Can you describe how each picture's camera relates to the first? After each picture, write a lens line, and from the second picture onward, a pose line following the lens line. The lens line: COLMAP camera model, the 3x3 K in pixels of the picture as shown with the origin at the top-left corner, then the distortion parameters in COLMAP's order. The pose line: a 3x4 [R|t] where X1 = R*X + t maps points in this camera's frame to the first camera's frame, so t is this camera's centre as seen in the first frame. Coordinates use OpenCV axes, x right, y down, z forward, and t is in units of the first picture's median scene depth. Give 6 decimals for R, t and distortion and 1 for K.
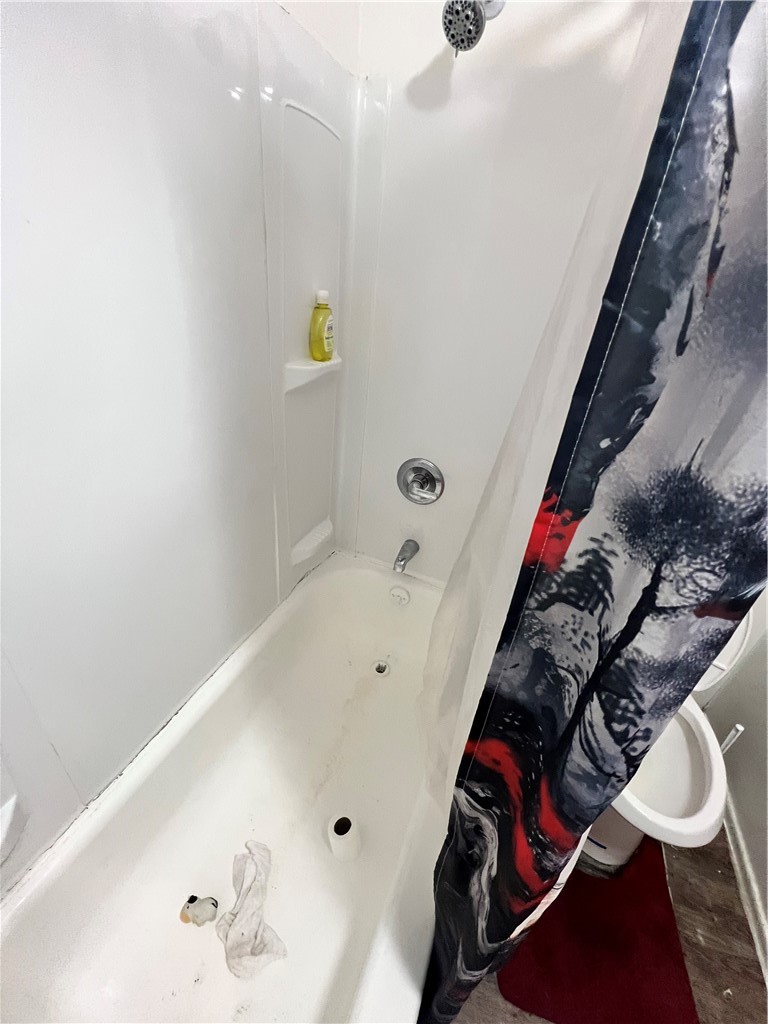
lens RADIAL K [[409.7, 0, 382.7], [0, 409.7, 512.4], [0, 0, 1]] dist [-0.001494, 0.000487]
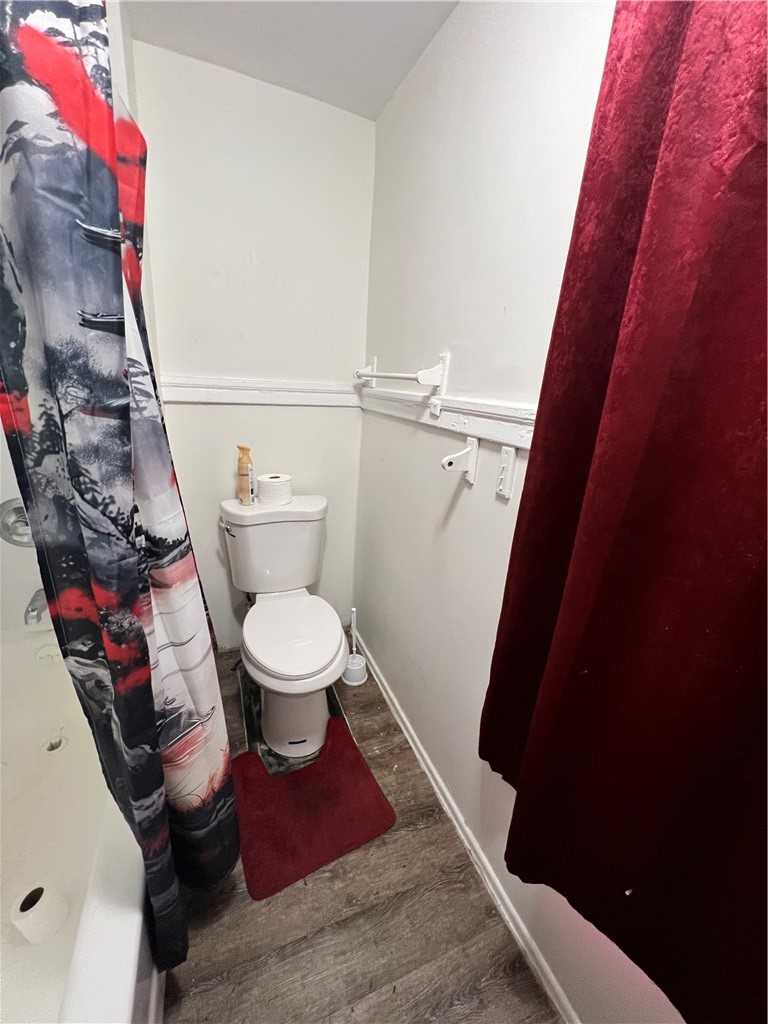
lens RADIAL K [[409.7, 0, 383.9], [0, 409.7, 513.3], [0, 0, 1]] dist [-0.001494, 0.000487]
pose [[0.702539, -0.268295, 0.659133, 0.243889], [0.360551, 0.932728, -0.004635, 0.932934], [-0.613549, 0.240907, 0.752012, -0.995599]]
